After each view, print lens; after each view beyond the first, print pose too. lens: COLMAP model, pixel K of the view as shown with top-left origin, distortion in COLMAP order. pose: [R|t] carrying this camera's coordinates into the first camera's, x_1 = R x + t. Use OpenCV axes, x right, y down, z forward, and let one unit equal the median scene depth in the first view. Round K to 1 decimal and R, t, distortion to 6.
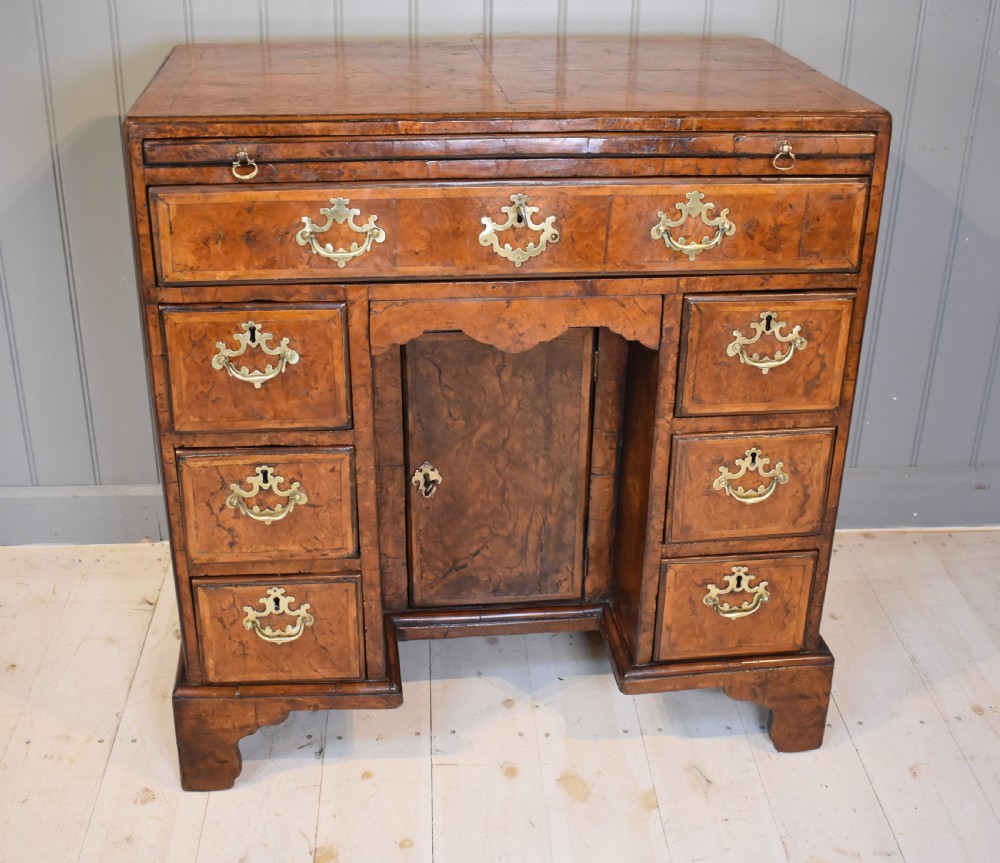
lens RADIAL K [[1279.2, 0, 471.1], [0, 1279.2, 491.7], [0, 0, 1]] dist [-0.095473, 0.000000]
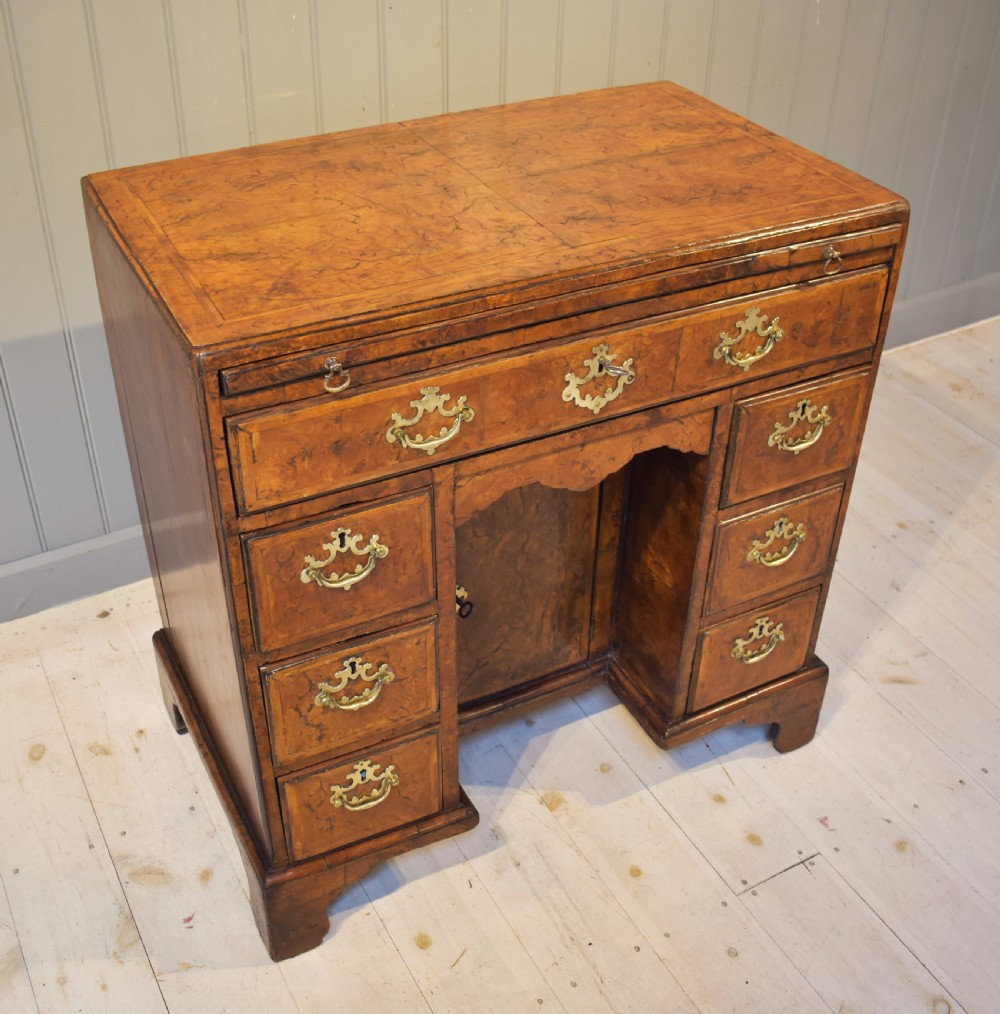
lens RADIAL K [[1204.7, 0, 436.0], [0, 1204.7, 517.1], [0, 0, 1]] dist [-0.096792, 0.000000]
pose [[0.940886, -0.213572, 0.262908, -0.315085], [0.172177, 0.969973, 0.171775, -0.262698], [-0.291701, -0.116354, 0.949406, 0.156266]]
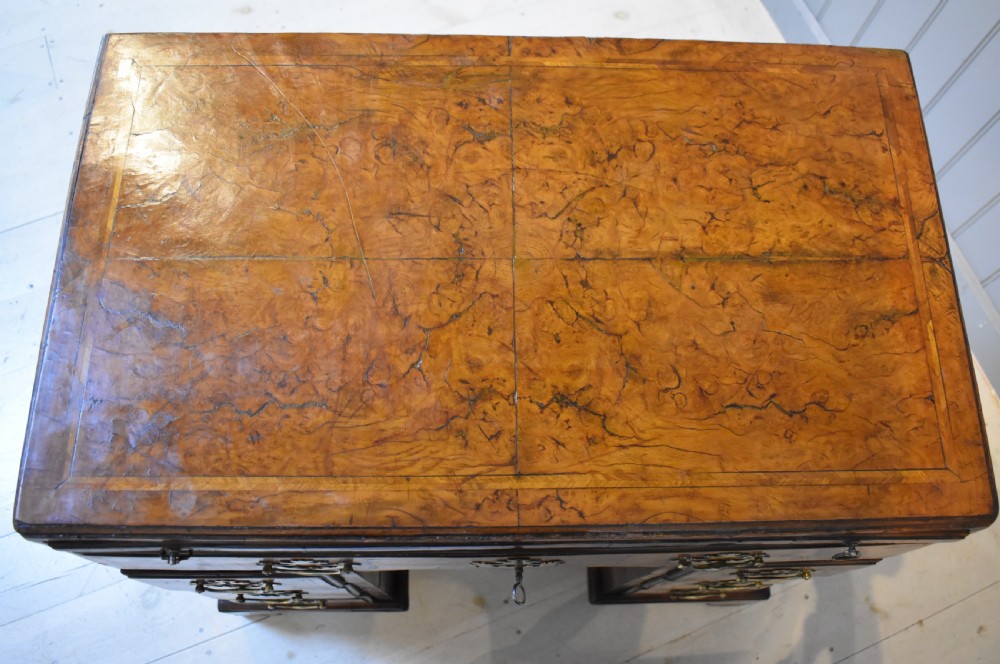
lens RADIAL K [[839.5, 0, 501.8], [0, 839.5, 330.8], [0, 0, 1]] dist [-0.088274, 0.011094]
pose [[0.995720, 0.091080, 0.015678, 0.007444], [-0.078004, 0.737247, 0.671105, -0.658594], [0.049566, -0.669455, 0.741197, 0.641294]]
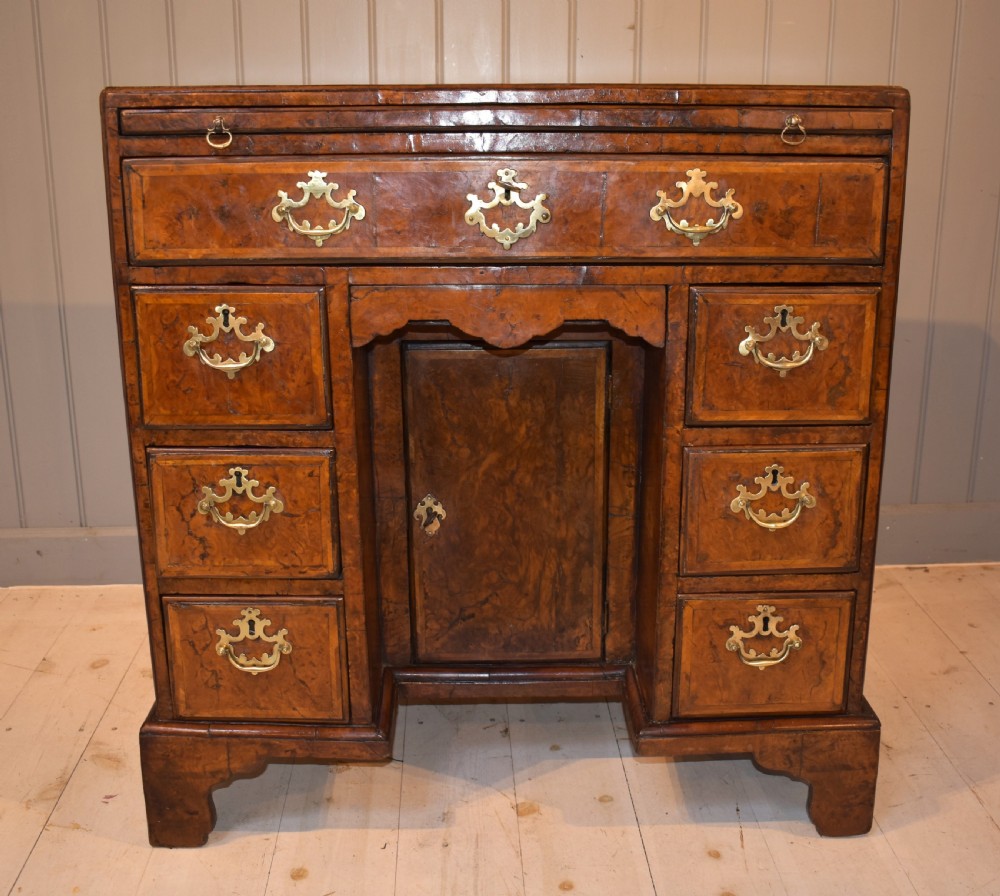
lens RADIAL K [[1224.2, 0, 503.7], [0, 1224.2, 500.9], [0, 0, 1]] dist [-0.095877, 0.000000]
pose [[0.996326, 0.016734, -0.083986, 0.106986], [-0.031048, 0.984581, -0.172152, 0.151687], [0.079810, 0.174127, 0.981484, 0.145039]]
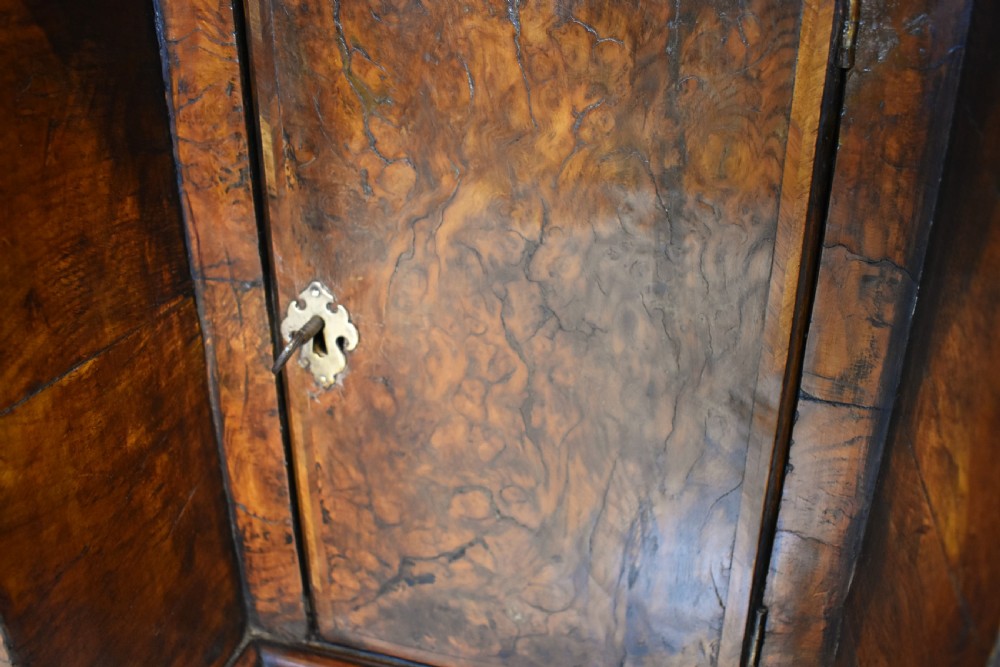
lens RADIAL K [[839.5, 0, 524.3], [0, 839.5, 323.0], [0, 0, 1]] dist [-0.088274, 0.011094]
pose [[0.939513, 0.140359, -0.312433, 0.106080], [-0.165702, 0.984587, -0.055959, -0.009890], [0.299763, 0.104345, 0.948290, 0.905982]]
